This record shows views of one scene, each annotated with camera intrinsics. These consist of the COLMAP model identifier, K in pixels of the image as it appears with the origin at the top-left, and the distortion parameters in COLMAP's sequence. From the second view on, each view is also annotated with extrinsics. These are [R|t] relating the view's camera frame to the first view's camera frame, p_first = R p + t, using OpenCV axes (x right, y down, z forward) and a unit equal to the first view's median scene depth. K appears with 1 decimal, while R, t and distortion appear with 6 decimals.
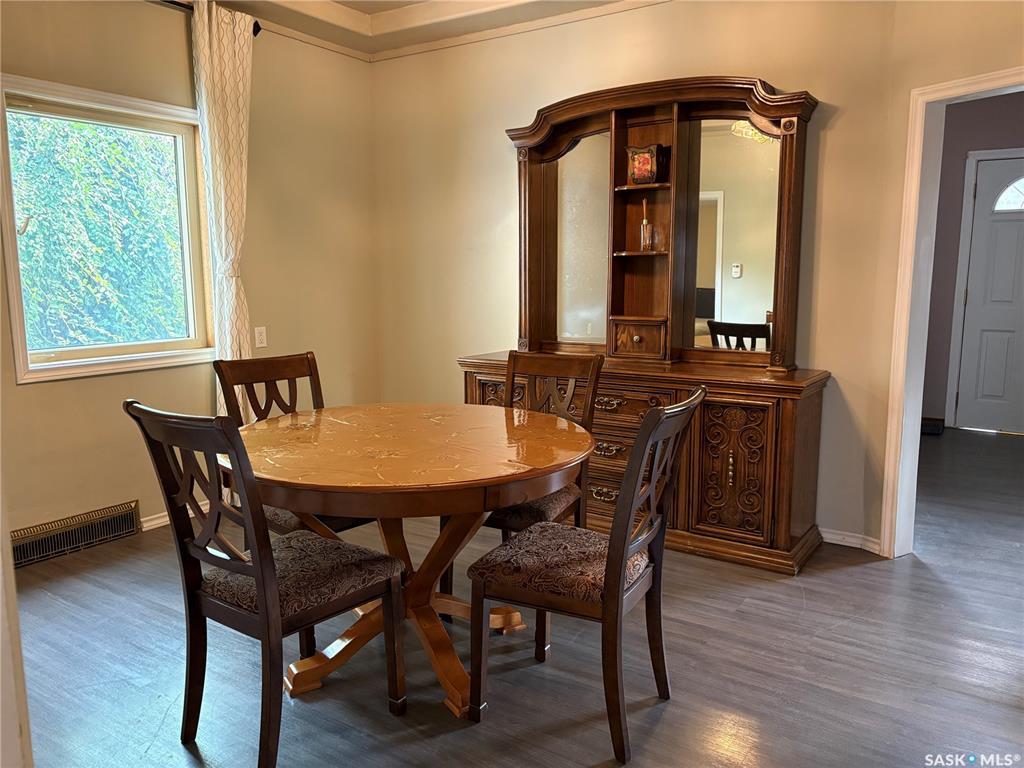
lens RADIAL K [[772.2, 0, 514.8], [0, 772.2, 391.4], [0, 0, 1]] dist [0.060197, -0.063000]
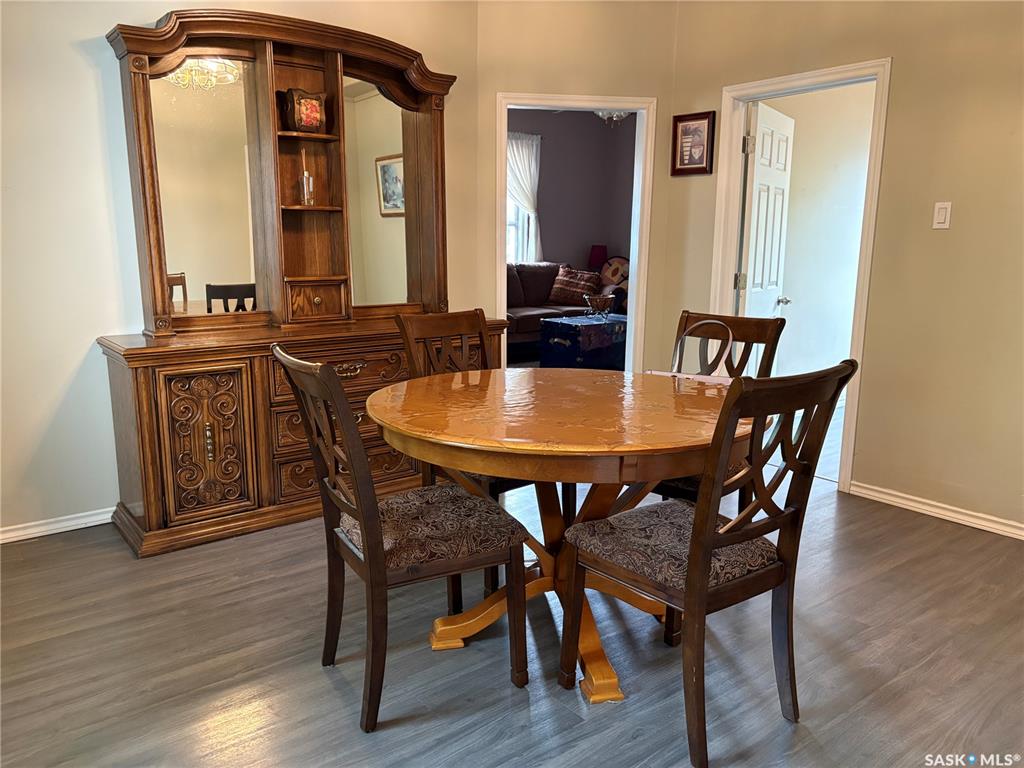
lens RADIAL K [[772.2, 0, 508.6], [0, 772.2, 379.6], [0, 0, 1]] dist [0.060197, -0.063000]
pose [[0.323186, -0.168233, 0.931262, -0.643126], [0.139436, 0.981796, 0.128973, -0.061974], [-0.936007, 0.088169, 0.340760, 0.466729]]
